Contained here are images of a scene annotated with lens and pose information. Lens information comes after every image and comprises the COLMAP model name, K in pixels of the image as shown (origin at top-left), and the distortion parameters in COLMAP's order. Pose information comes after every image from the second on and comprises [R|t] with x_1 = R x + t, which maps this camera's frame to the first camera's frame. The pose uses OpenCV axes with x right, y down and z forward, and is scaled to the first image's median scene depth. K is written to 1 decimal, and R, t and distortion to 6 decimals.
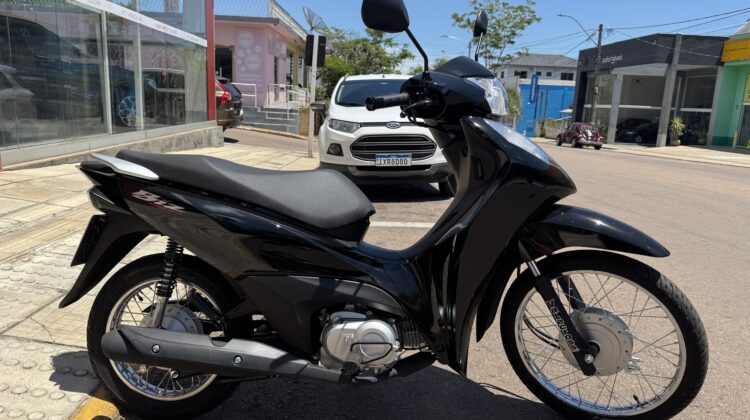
lens RADIAL K [[506.8, 0, 375.7], [0, 506.8, 241.6], [0, 0, 1]] dist [0.050461, -0.054830]
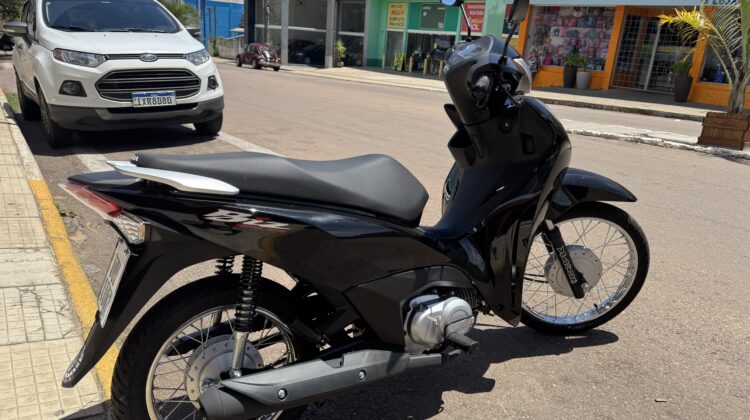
lens RADIAL K [[499.2, 0, 358.1], [0, 499.2, 248.1], [0, 0, 1]] dist [0.049198, -0.075315]
pose [[0.836622, -0.192773, 0.512740, -0.163619], [0.106717, 0.975455, 0.192611, -0.040054], [-0.537285, -0.106424, 0.836659, 0.061340]]
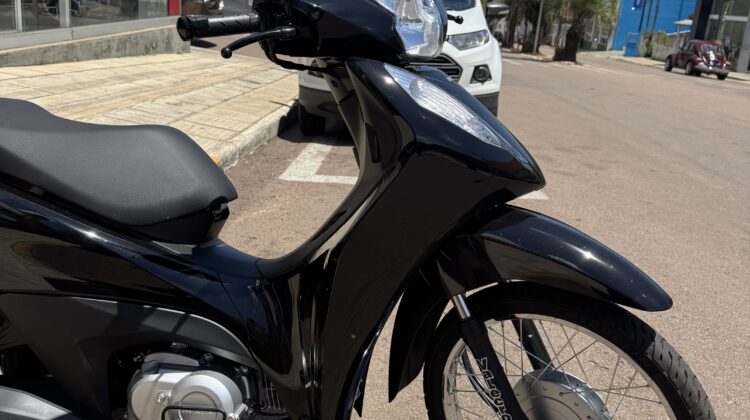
lens RADIAL K [[672.2, 0, 376.0], [0, 672.2, 245.4], [0, 0, 1]] dist [0.083735, -0.132475]
pose [[0.997108, 0.061272, -0.044963, 0.058132], [-0.057251, 0.994662, 0.085844, -0.021530], [0.049983, -0.083022, 0.995294, 0.042227]]
